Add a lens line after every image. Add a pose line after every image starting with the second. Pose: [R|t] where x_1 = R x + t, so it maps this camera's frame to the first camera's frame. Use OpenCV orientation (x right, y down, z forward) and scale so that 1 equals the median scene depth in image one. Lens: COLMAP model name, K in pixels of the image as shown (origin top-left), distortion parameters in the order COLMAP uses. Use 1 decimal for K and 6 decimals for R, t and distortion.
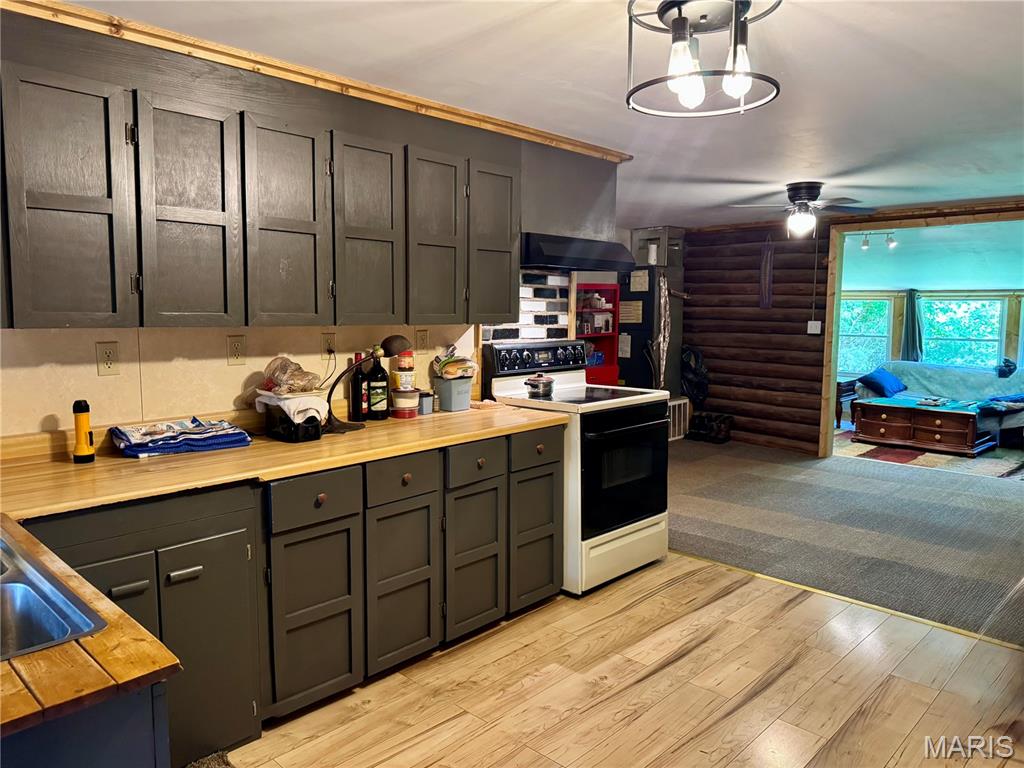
lens RADIAL K [[729.4, 0, 501.4], [0, 729.4, 363.3], [0, 0, 1]] dist [0.009722, -0.007689]
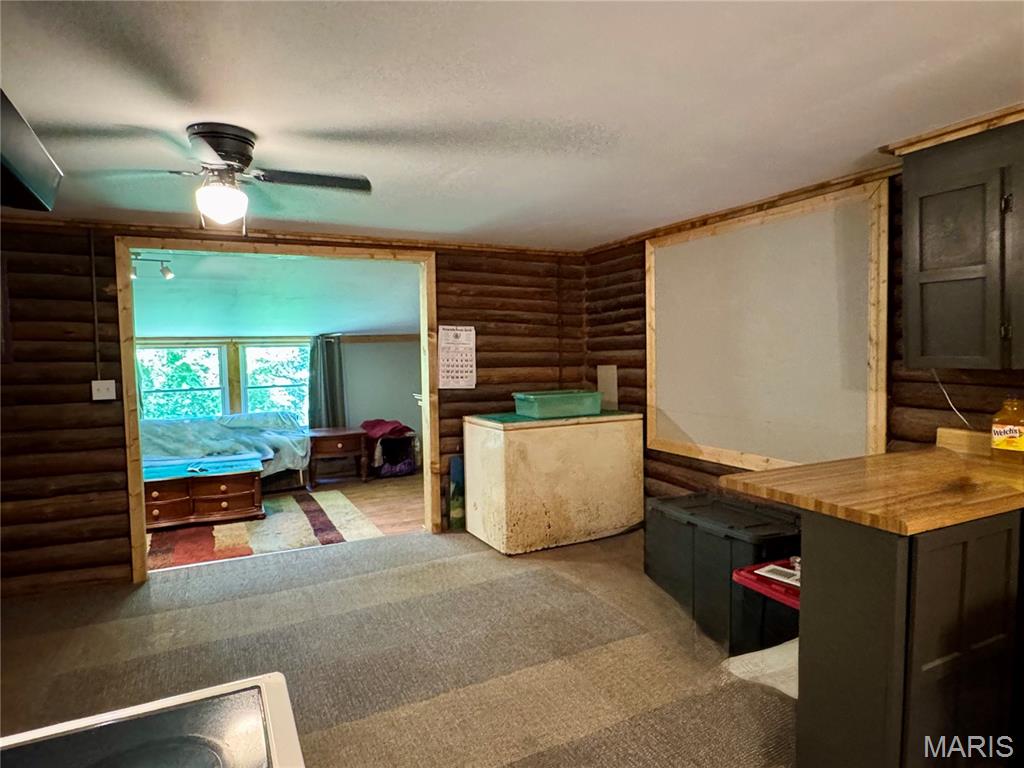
lens RADIAL K [[621.0, 0, 512.6], [0, 621.0, 386.0], [0, 0, 1]] dist [-0.002399, -0.000517]
pose [[0.325230, -0.068100, 0.943180, 0.047807], [0.094805, 0.994727, 0.039131, -0.072861], [-0.940871, 0.076691, 0.329971, 0.866568]]
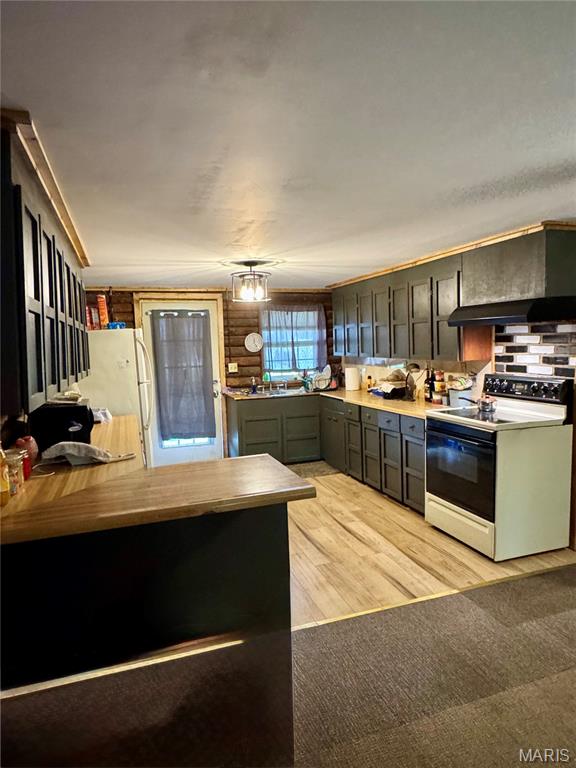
lens RADIAL K [[465.7, 0, 289.6], [0, 465.7, 379.1], [0, 0, 1]] dist [-0.002399, -0.000517]
pose [[-0.439867, 0.071434, -0.895217, 1.091681], [-0.046740, 0.993660, 0.102255, -0.099156], [0.896846, 0.086821, -0.433739, 1.056986]]
